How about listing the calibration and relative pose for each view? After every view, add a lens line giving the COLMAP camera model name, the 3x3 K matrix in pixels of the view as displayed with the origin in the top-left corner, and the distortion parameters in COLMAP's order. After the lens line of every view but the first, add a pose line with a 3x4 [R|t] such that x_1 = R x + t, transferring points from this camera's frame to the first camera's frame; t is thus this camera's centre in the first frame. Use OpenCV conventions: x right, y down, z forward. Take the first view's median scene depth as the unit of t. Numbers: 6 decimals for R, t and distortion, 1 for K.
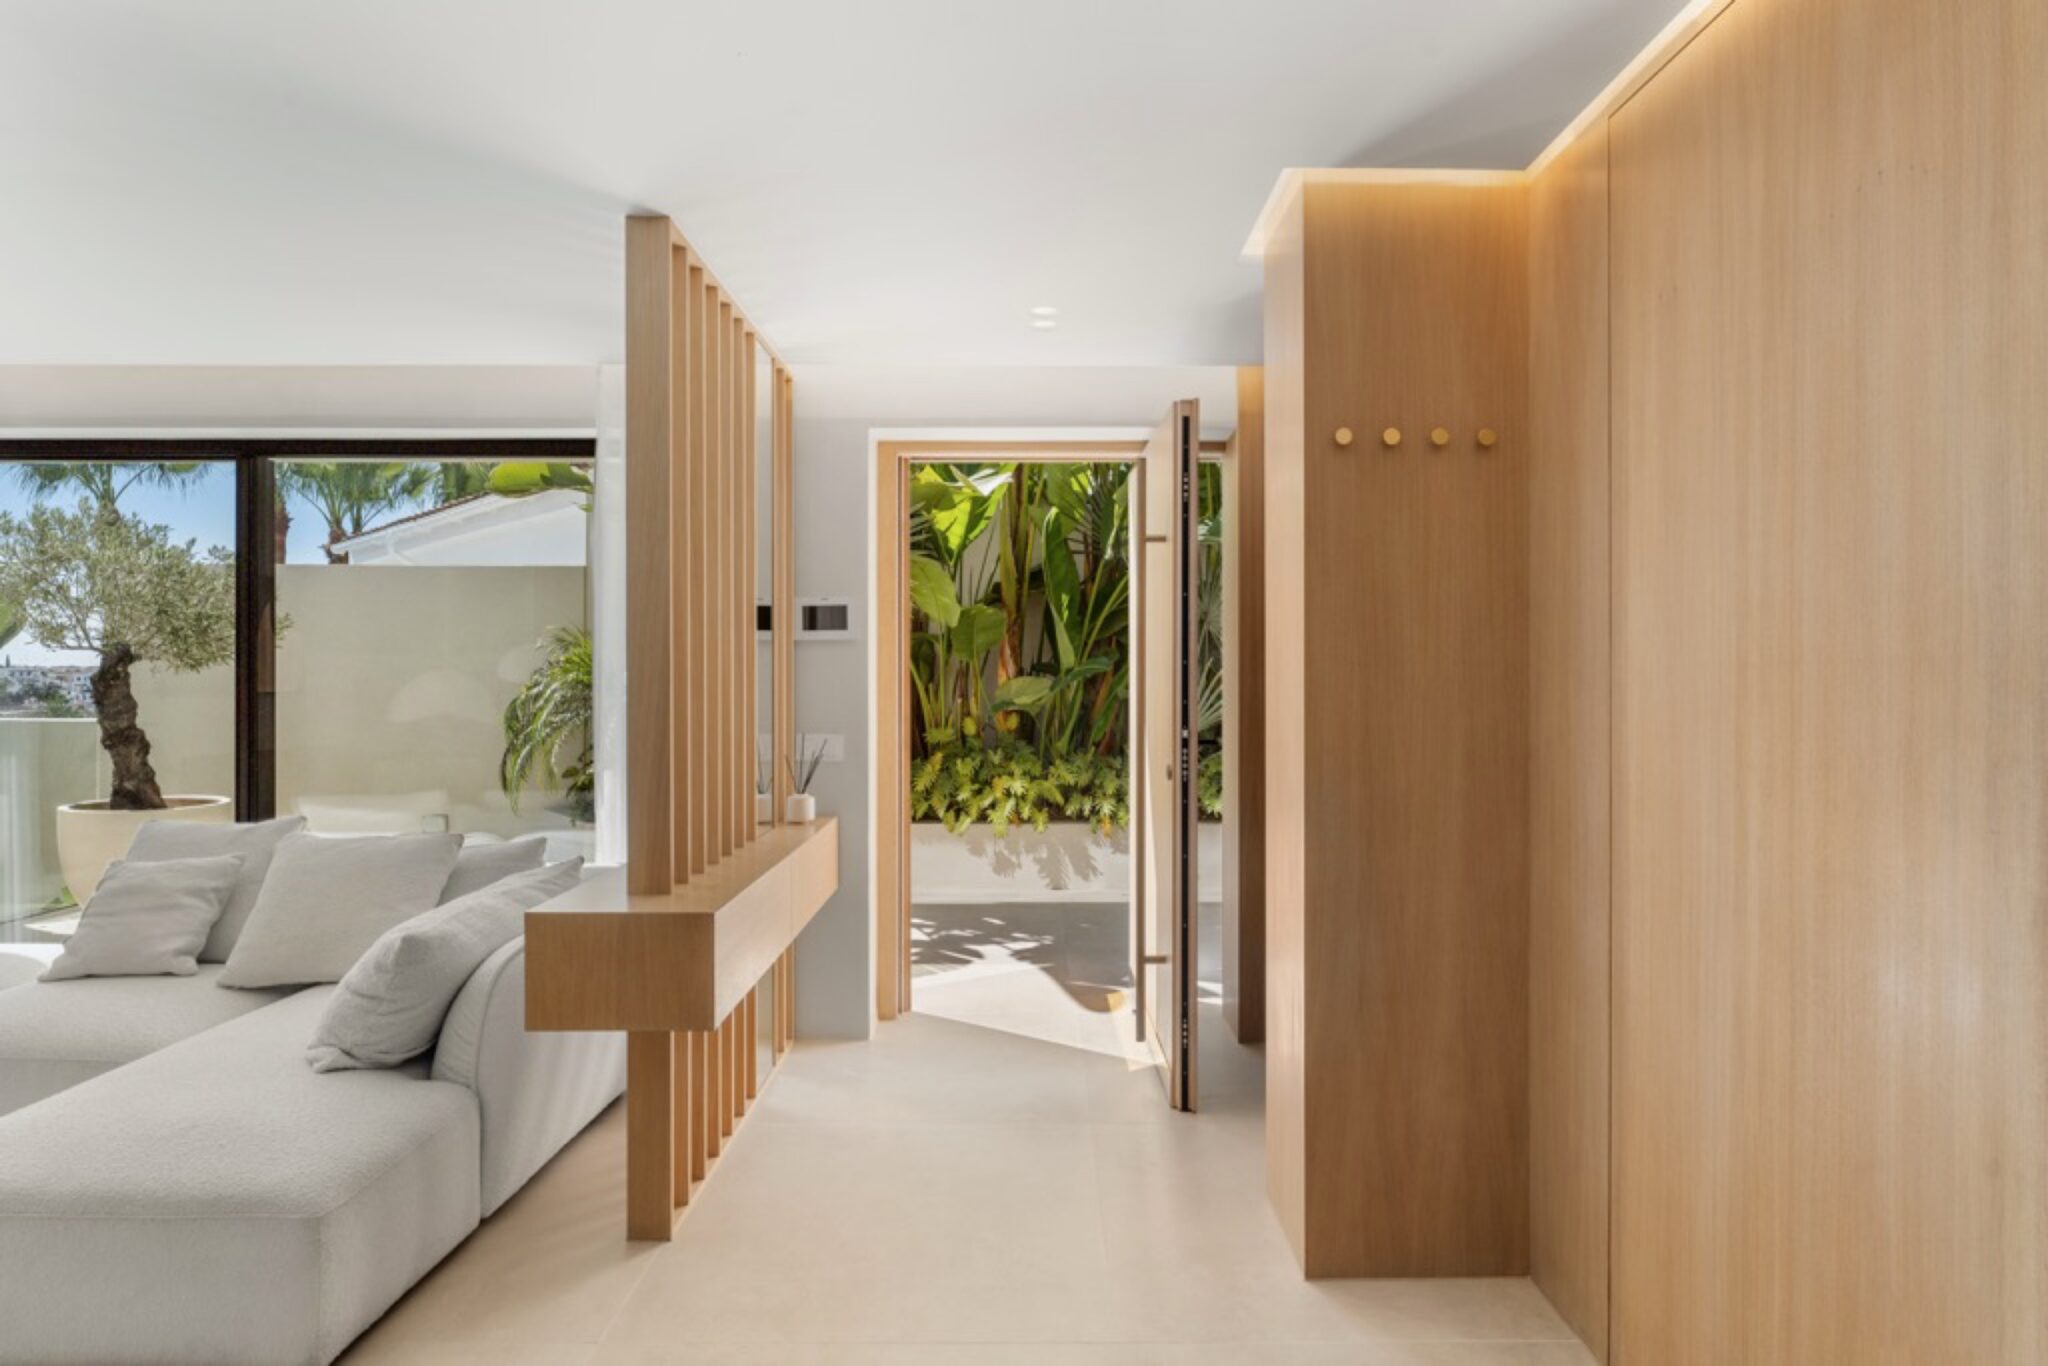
lens RADIAL K [[1091.4, 0, 1025.2], [0, 1091.4, 679.4], [0, 0, 1]] dist [0.005586, 0.001252]
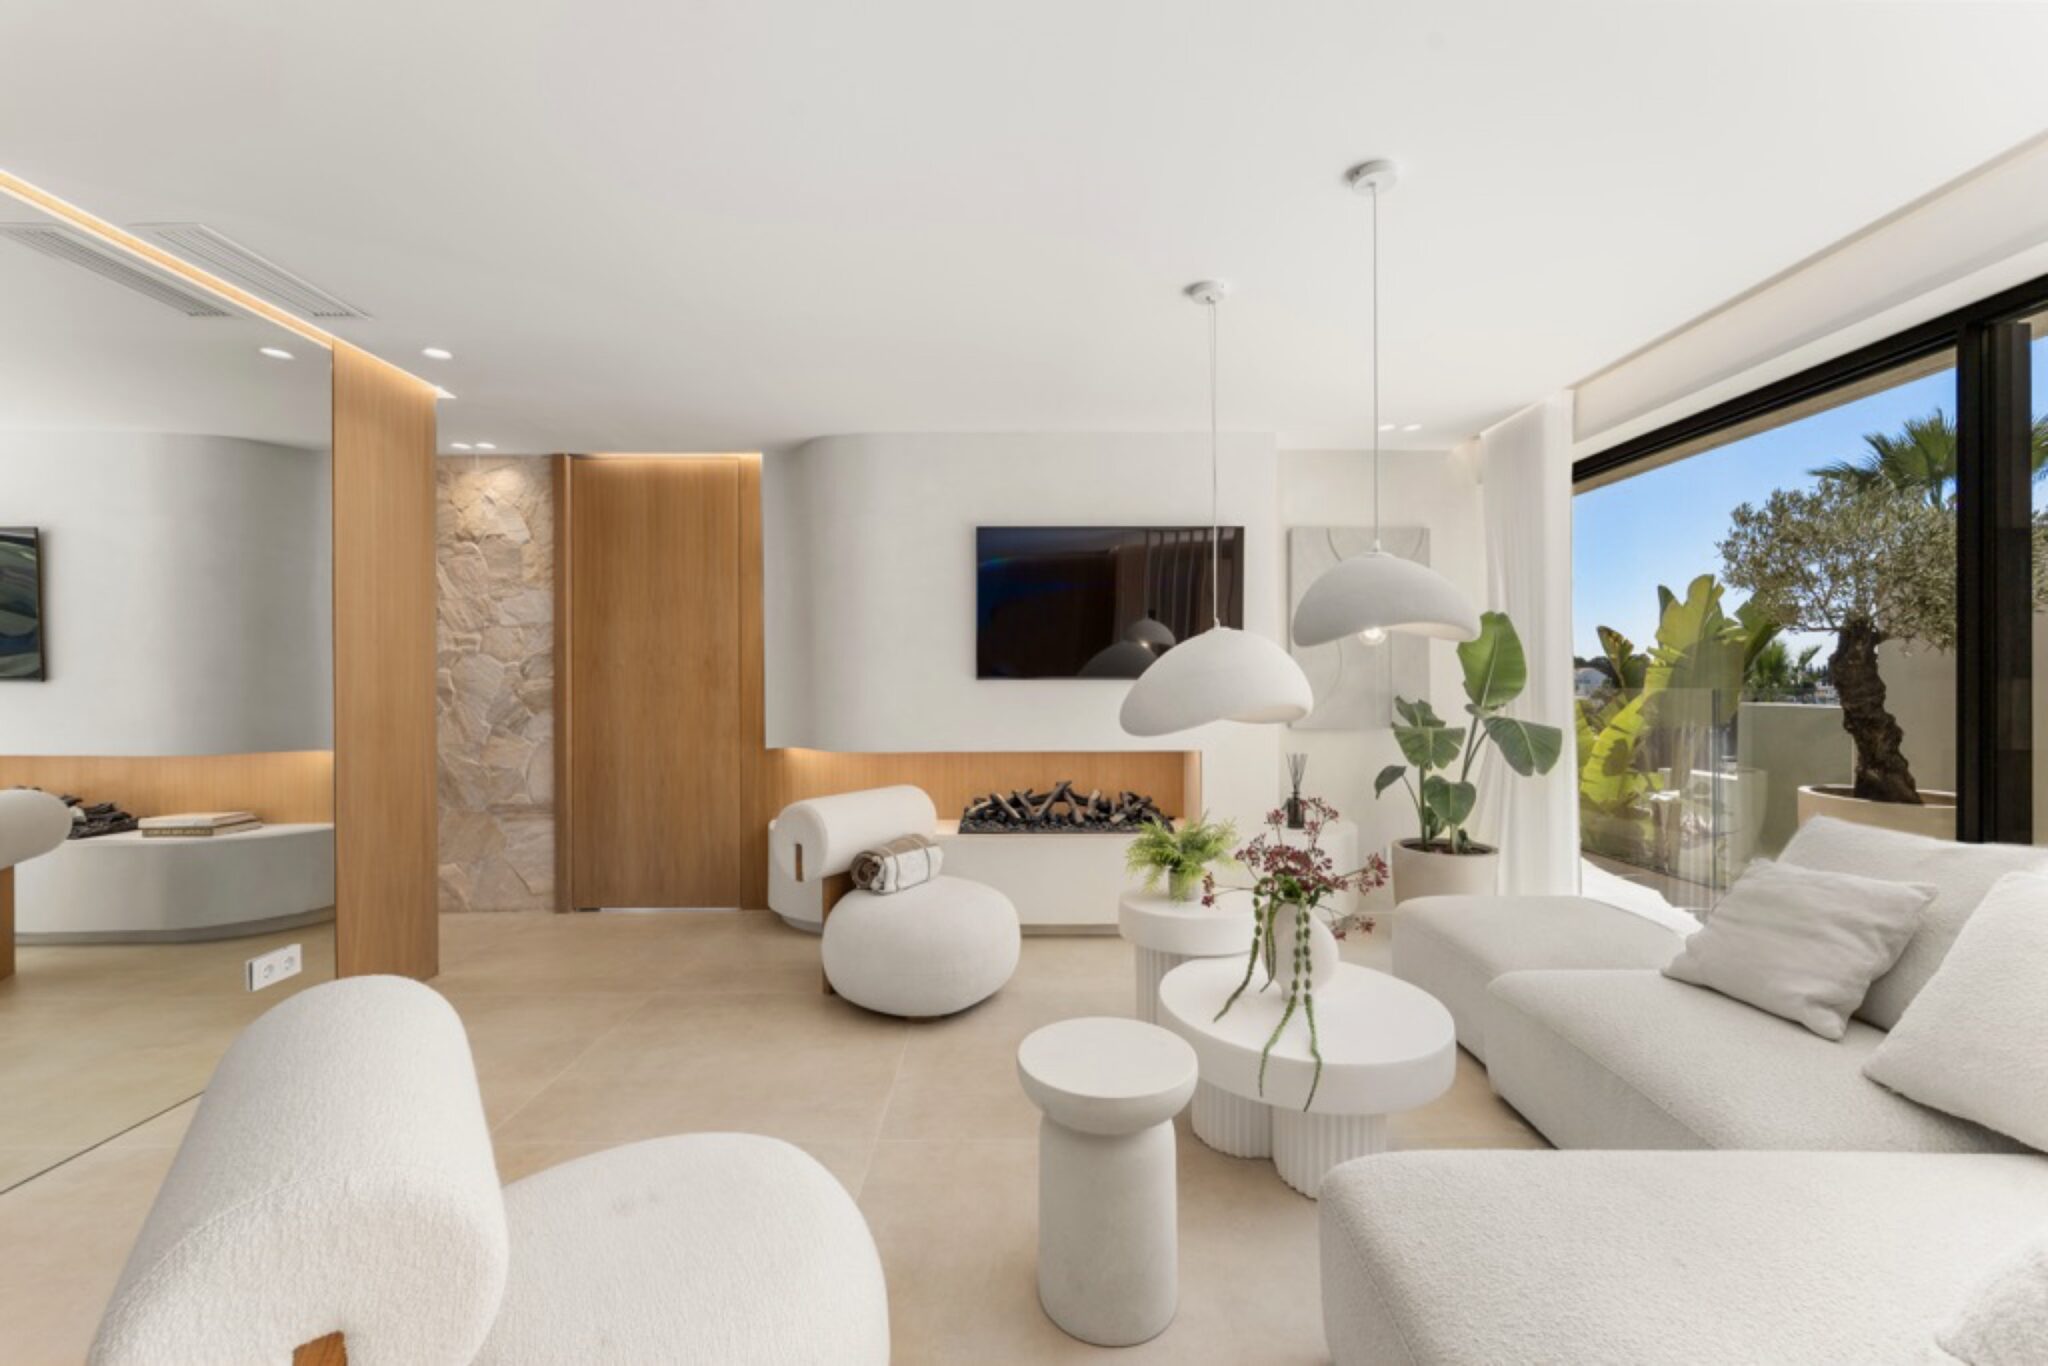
lens RADIAL K [[814.6, 0, 1030.4], [0, 814.6, 681.7], [0, 0, 1]] dist [0.000360, 0.000155]
pose [[0.014922, -0.002946, -0.999884, -0.141268], [-0.002053, 0.999993, -0.002977, 0.022750], [0.999887, 0.002097, 0.014916, 0.281717]]
